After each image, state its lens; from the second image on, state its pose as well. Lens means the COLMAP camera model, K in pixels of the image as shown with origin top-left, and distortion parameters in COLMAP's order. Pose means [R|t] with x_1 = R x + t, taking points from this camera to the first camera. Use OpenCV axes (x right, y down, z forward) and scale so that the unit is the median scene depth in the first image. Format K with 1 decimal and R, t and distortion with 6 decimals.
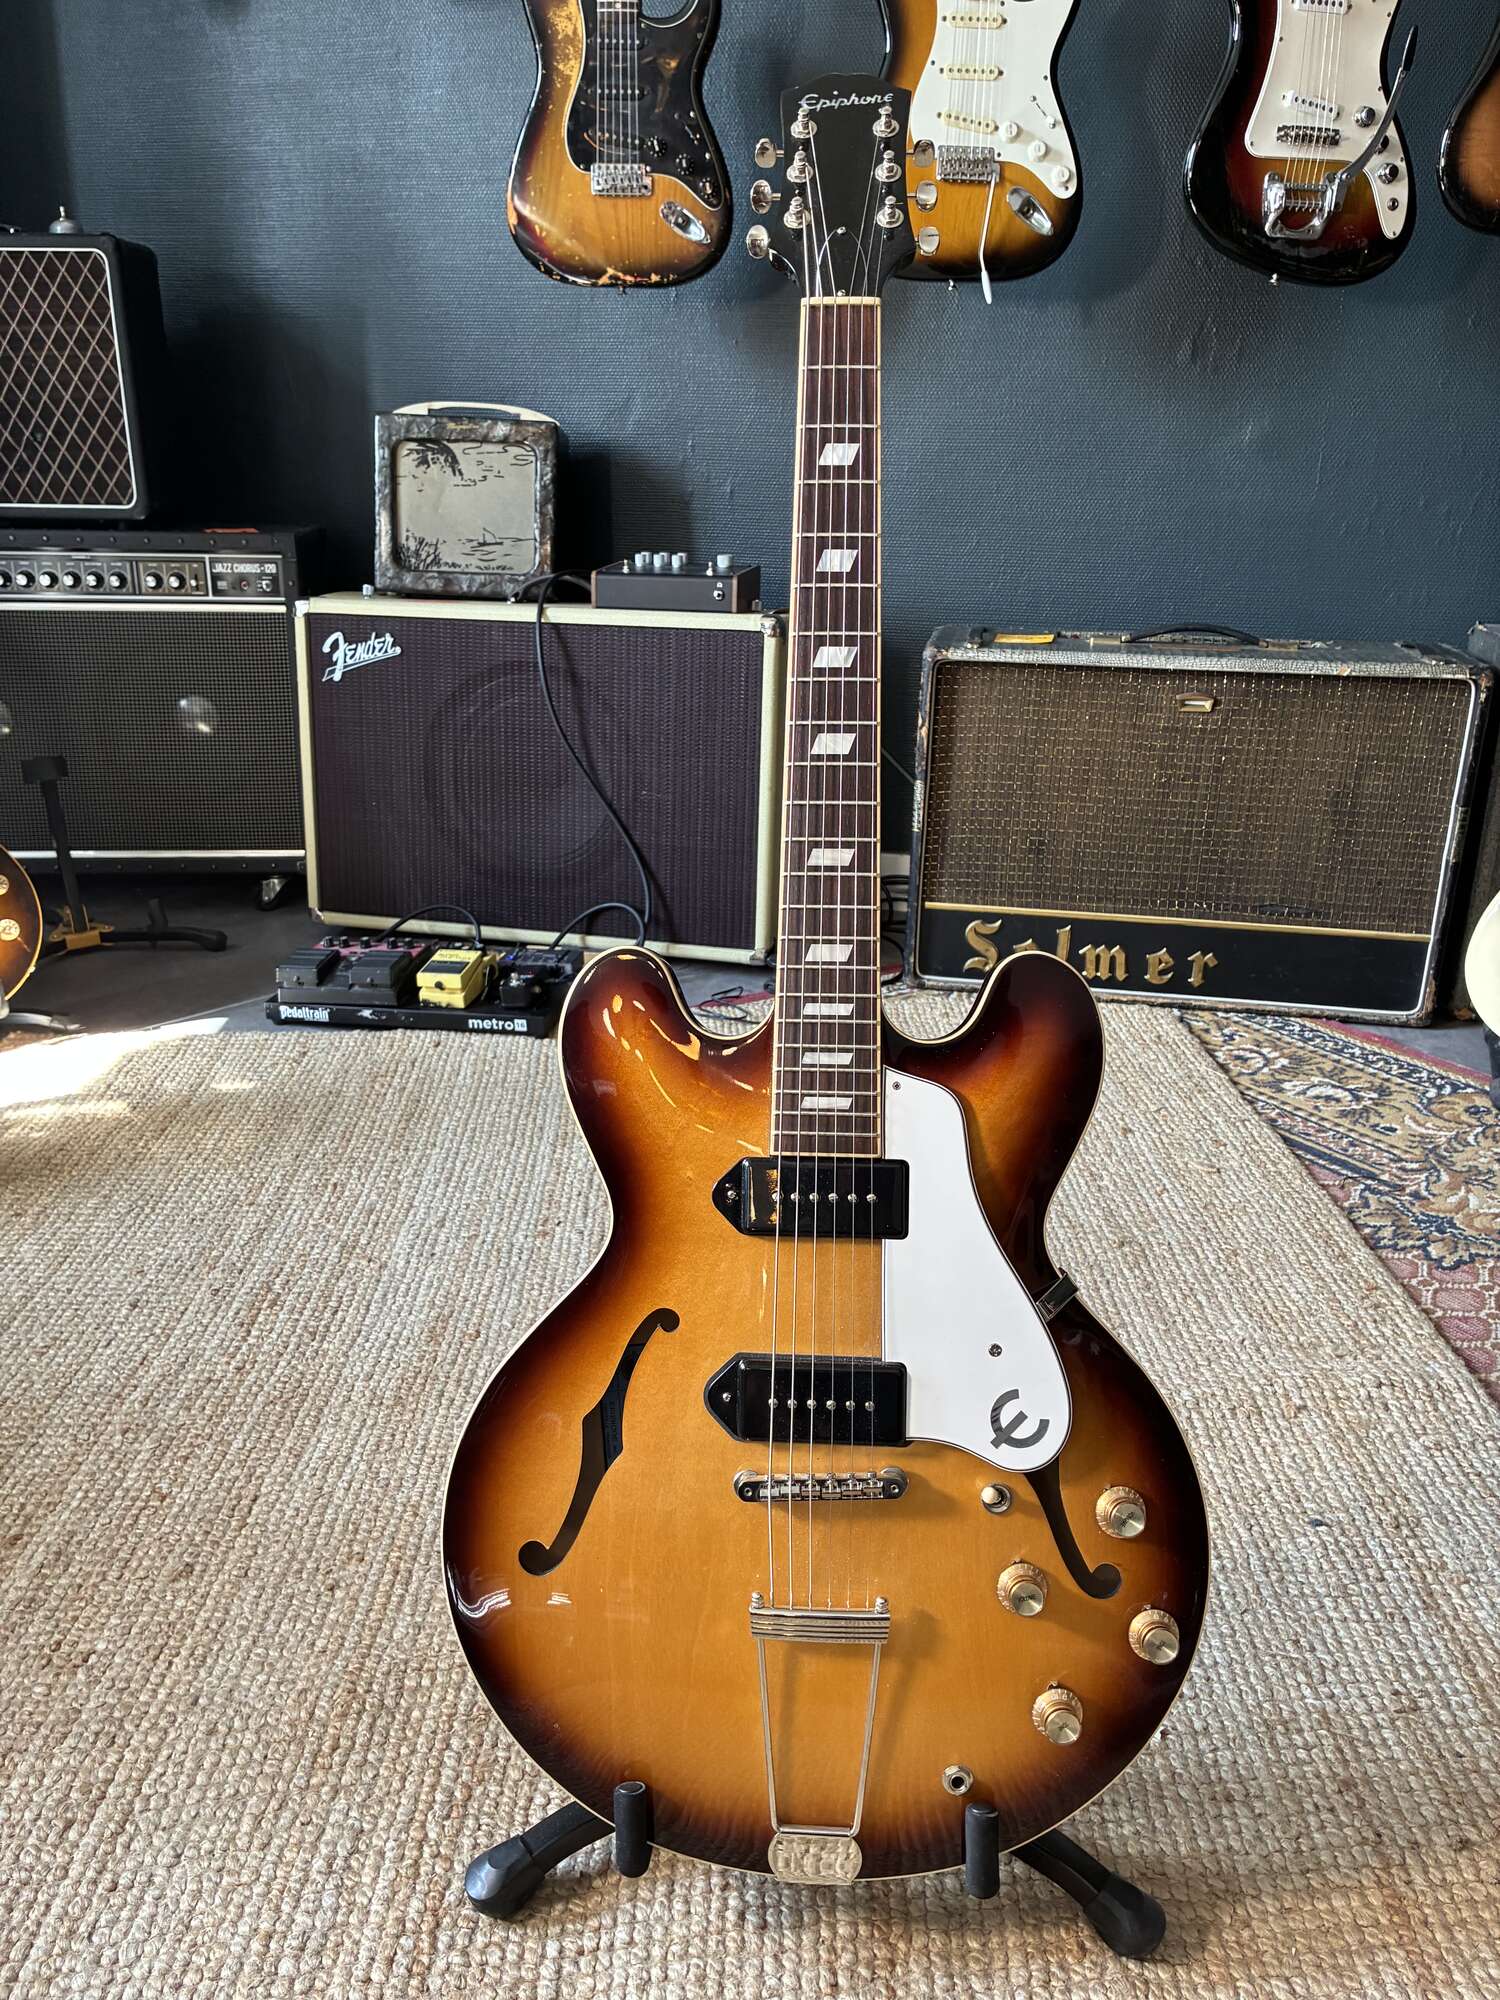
lens RADIAL K [[1509.3, 0, 741.7], [0, 1509.3, 988.8], [0, 0, 1]] dist [0.035504, -0.042232]
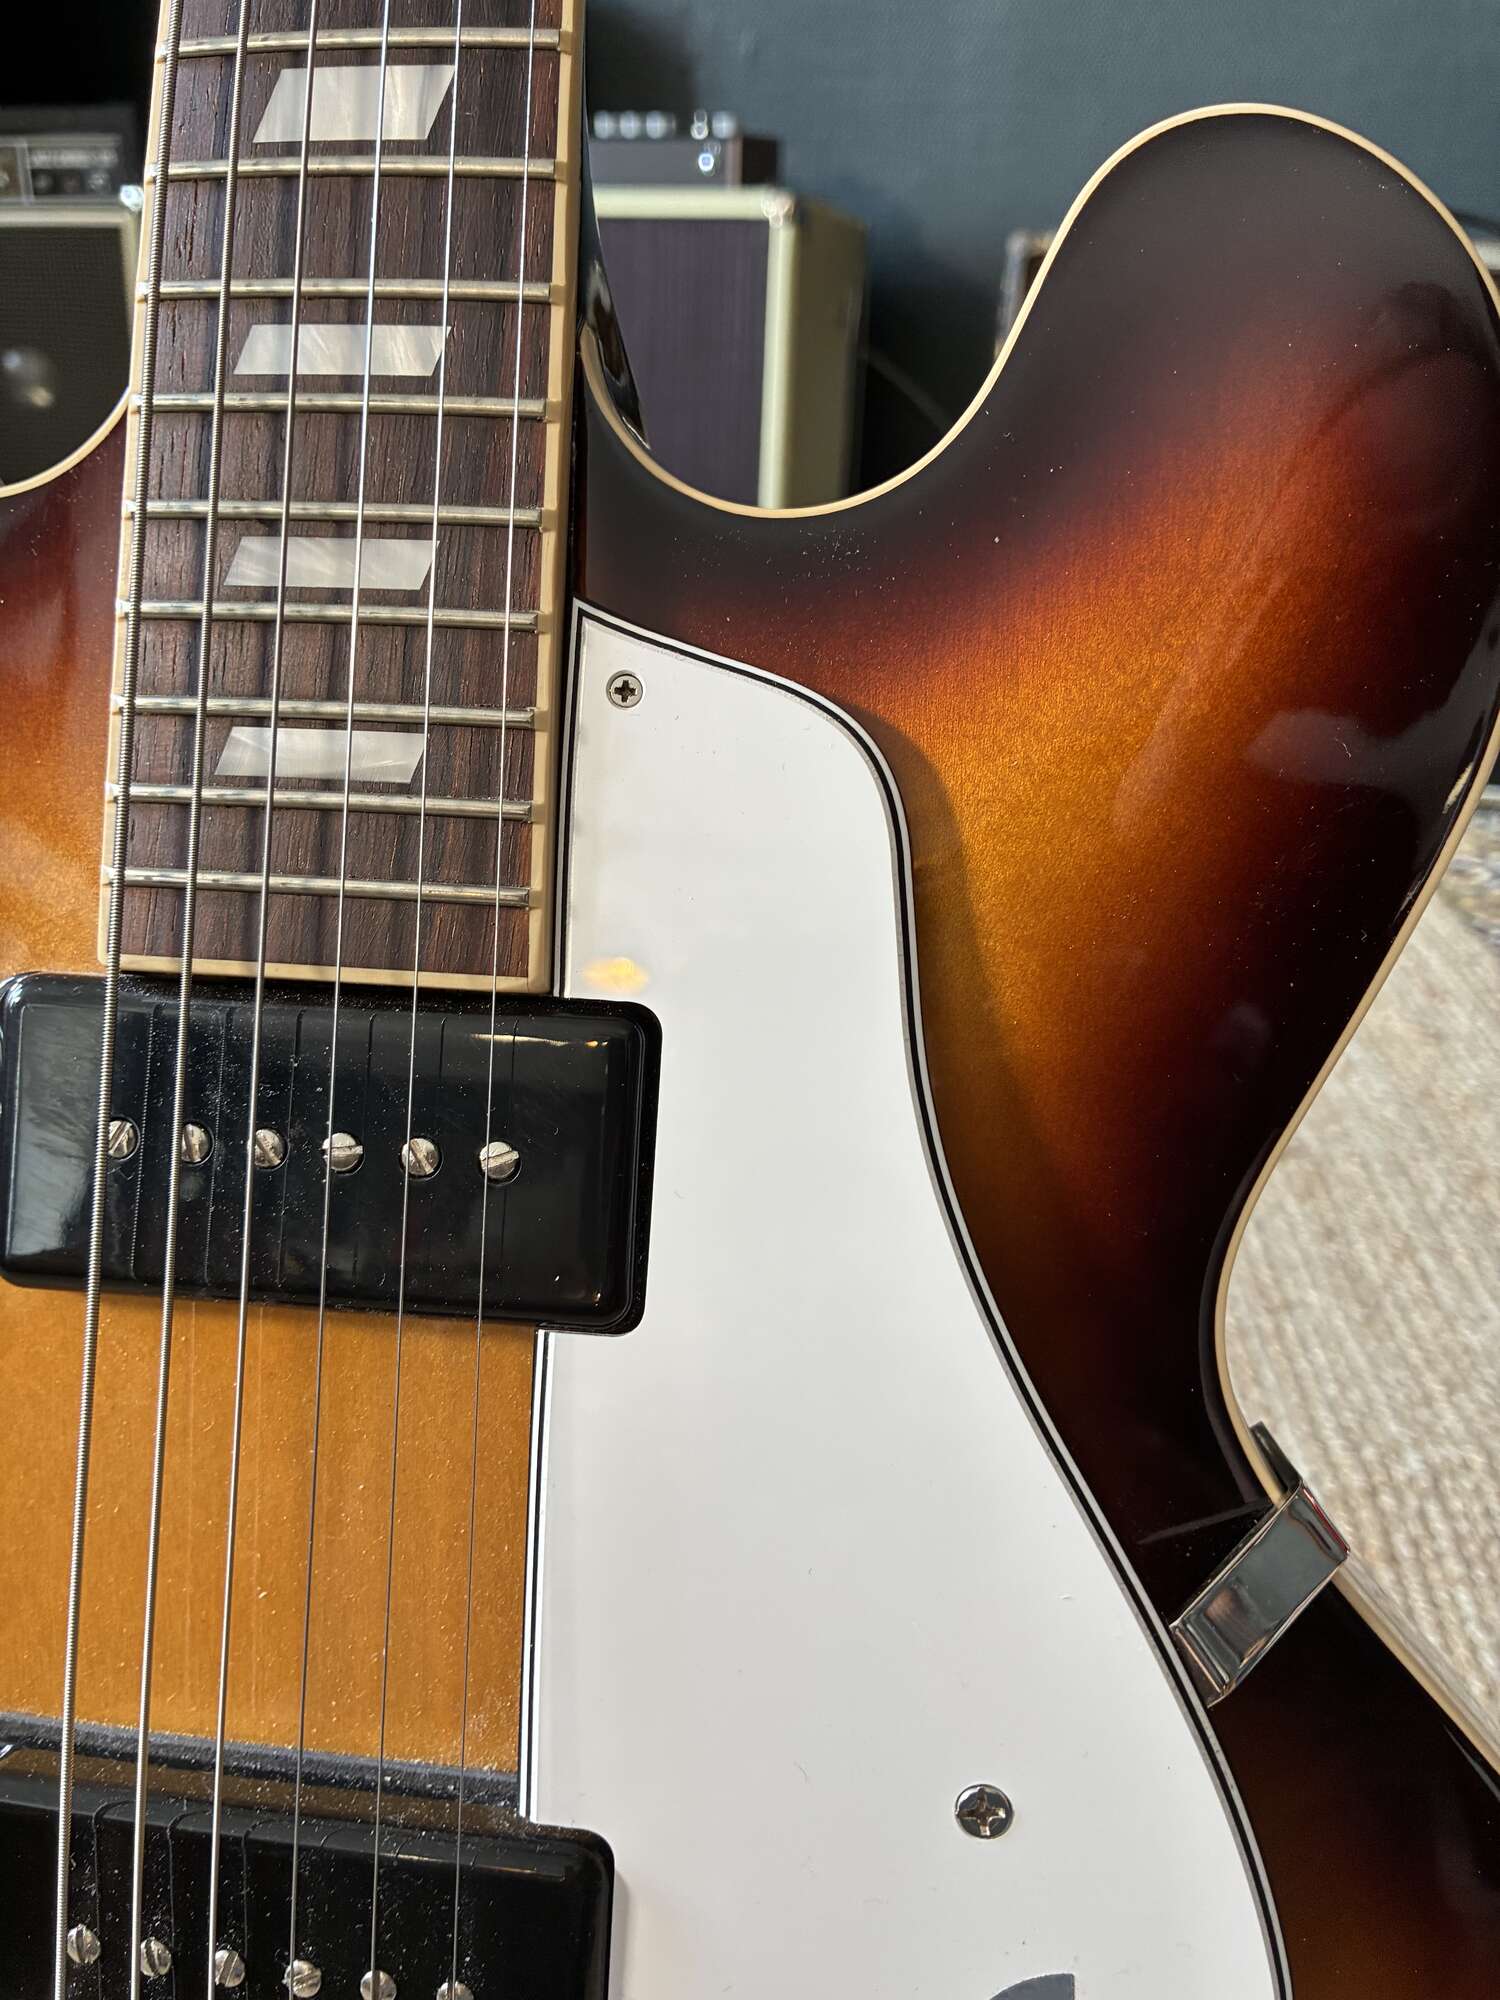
lens RADIAL K [[1548.6, 0, 750.0], [0, 1548.6, 1000.0], [0, 0, 1]] dist [0.011110, -0.053037]
pose [[0.998183, 0.032197, -0.050932, 0.116280], [-0.026176, 0.993049, 0.114758, 0.071759], [0.054273, -0.113216, 0.992087, 0.646904]]
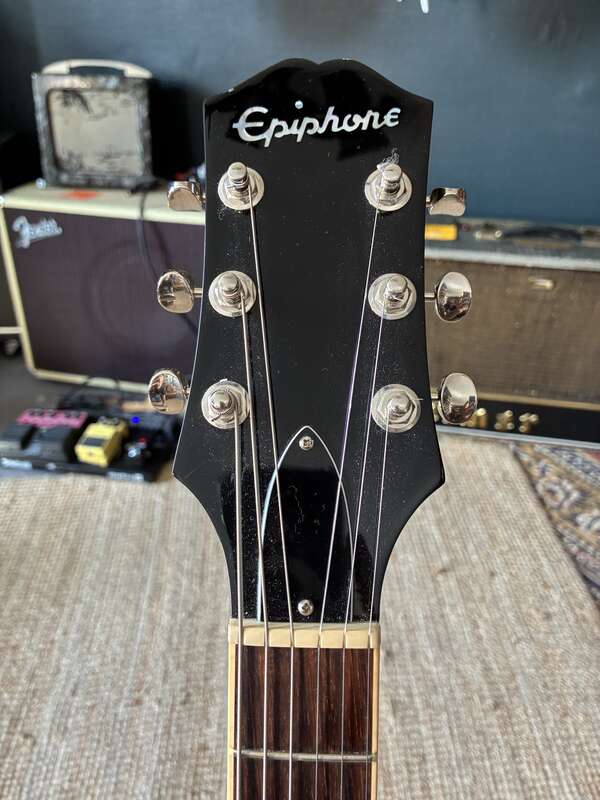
lens RADIAL K [[617.4, 0, 293.9], [0, 617.4, 385.6], [0, 0, 1]] dist [-0.009770, 0.002163]
pose [[0.999883, -0.011682, 0.009859, 0.055416], [0.009026, 0.971715, 0.235984, -0.532680], [-0.012337, -0.235867, 0.971707, 0.738191]]
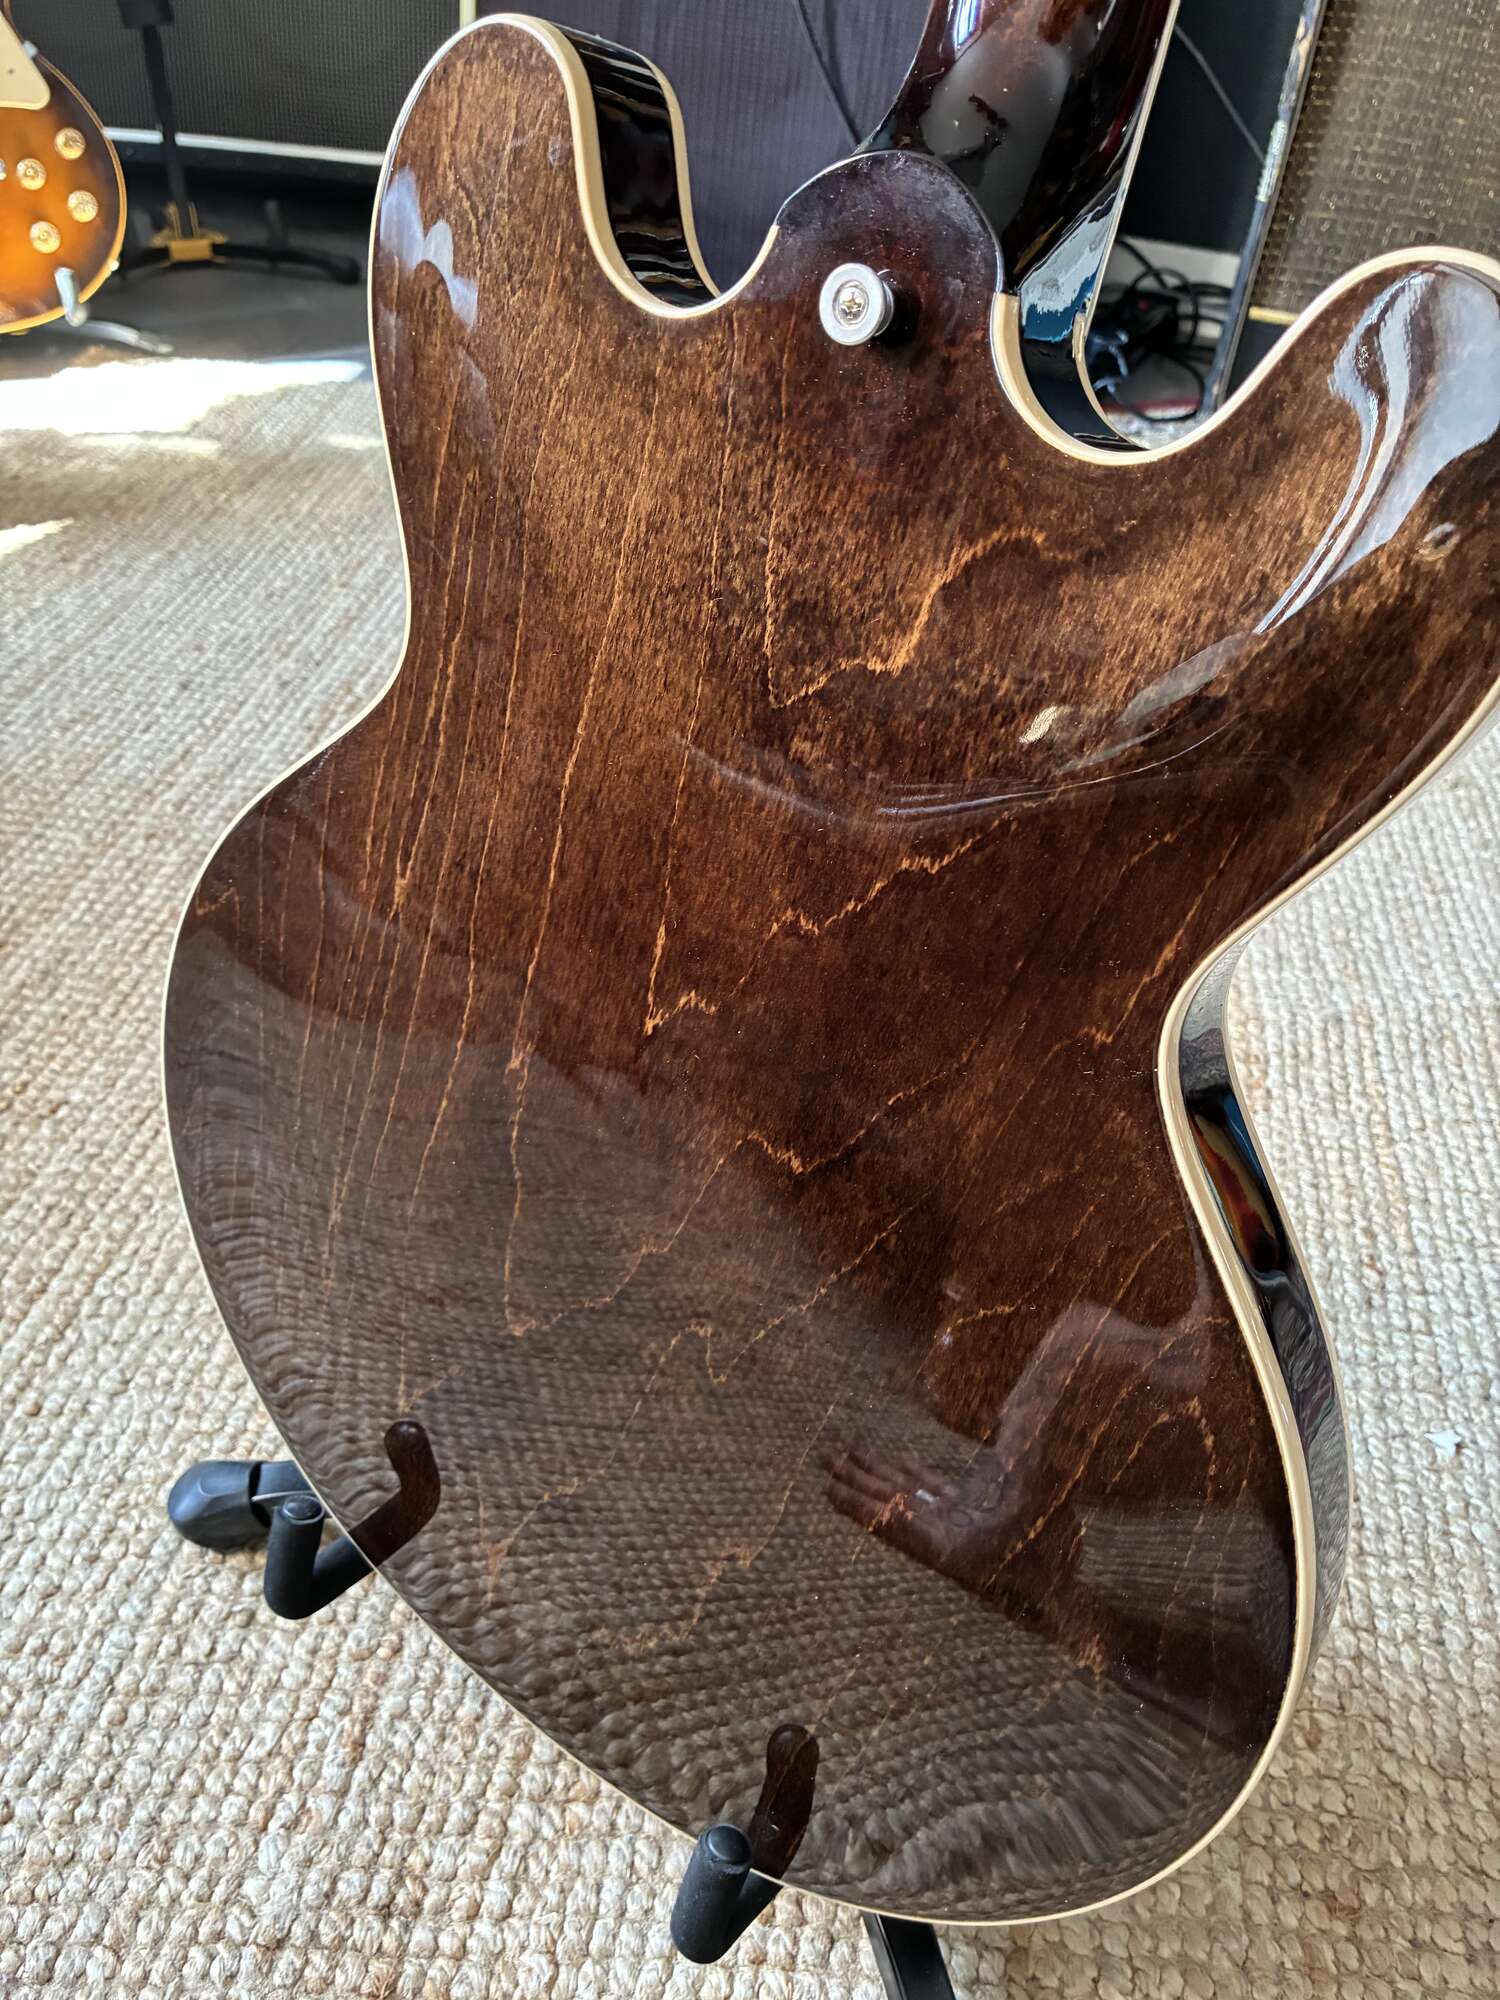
lens RADIAL K [[1517.0, 0, 745.1], [0, 1517.0, 988.5], [0, 0, 1]] dist [0.054497, -0.089206]
pose [[0.985148, 0.149905, -0.083736, -0.027297], [-0.114491, 0.936909, 0.330292, 0.088896], [0.127965, -0.315799, 0.940157, 0.353546]]
